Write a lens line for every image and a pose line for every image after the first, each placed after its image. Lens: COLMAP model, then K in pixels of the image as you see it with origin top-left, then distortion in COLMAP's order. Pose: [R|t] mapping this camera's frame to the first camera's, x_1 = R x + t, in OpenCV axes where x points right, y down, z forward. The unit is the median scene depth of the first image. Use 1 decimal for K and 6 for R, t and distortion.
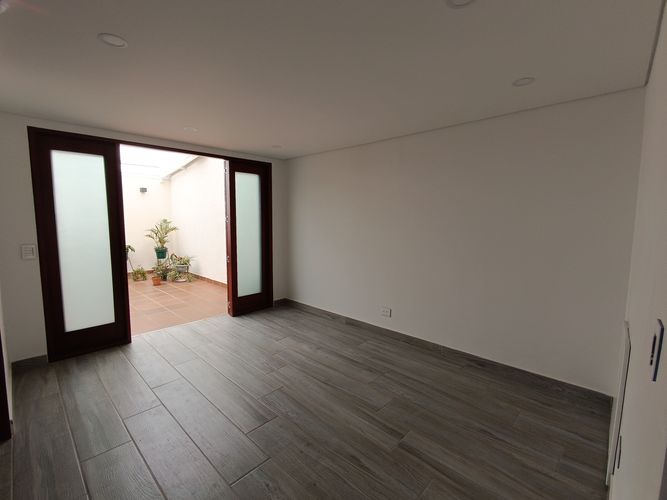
lens RADIAL K [[301.4, 0, 324.0], [0, 301.4, 256.9], [0, 0, 1]] dist [0.000461, -0.001040]
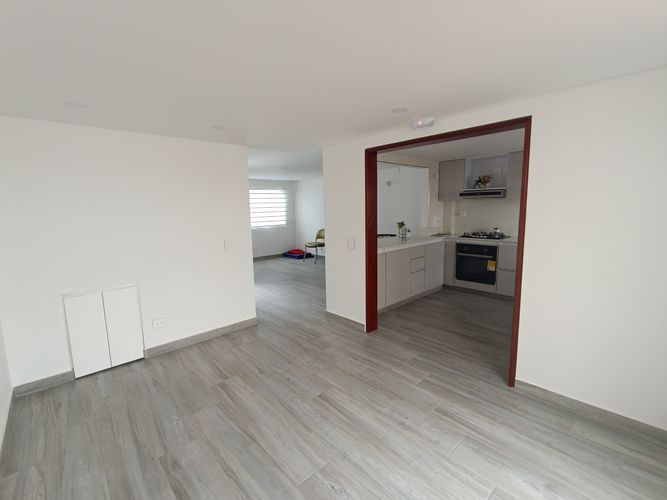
lens RADIAL K [[303.8, 0, 327.5], [0, 303.8, 246.8], [0, 0, 1]] dist [0.000296, -0.000857]
pose [[-0.998220, 0.011977, 0.058418, -0.217044], [0.026556, 0.966404, 0.255652, -0.234667], [-0.053393, 0.256748, -0.965002, 1.459942]]
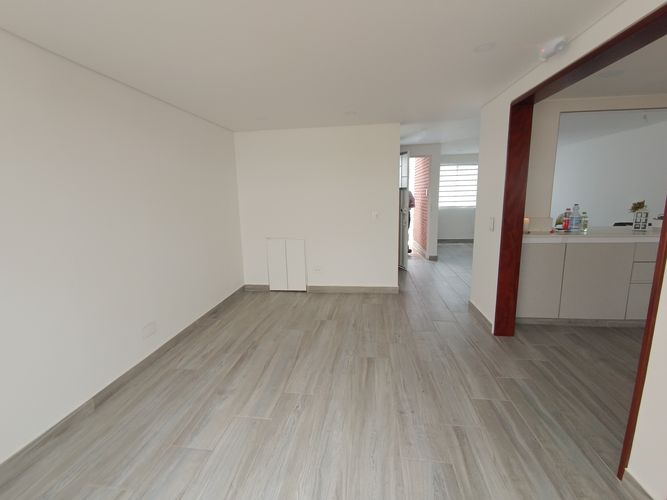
lens RADIAL K [[303.8, 0, 327.5], [0, 303.8, 246.8], [0, 0, 1]] dist [0.000296, -0.000857]
pose [[-0.599177, -0.125533, 0.790713, -0.752399], [0.124159, 0.961113, 0.246670, -0.171571], [-0.790930, 0.245973, -0.560291, 1.268199]]
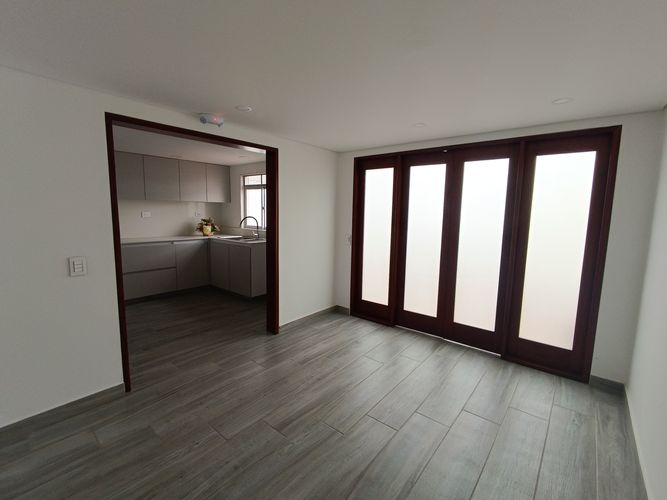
lens RADIAL K [[303.8, 0, 327.5], [0, 303.8, 246.8], [0, 0, 1]] dist [0.000296, -0.000857]
pose [[0.075043, 0.121811, -0.989712, 0.534663], [-0.144544, 0.983357, 0.110069, -0.127356], [0.986649, 0.134797, 0.091401, 0.721363]]
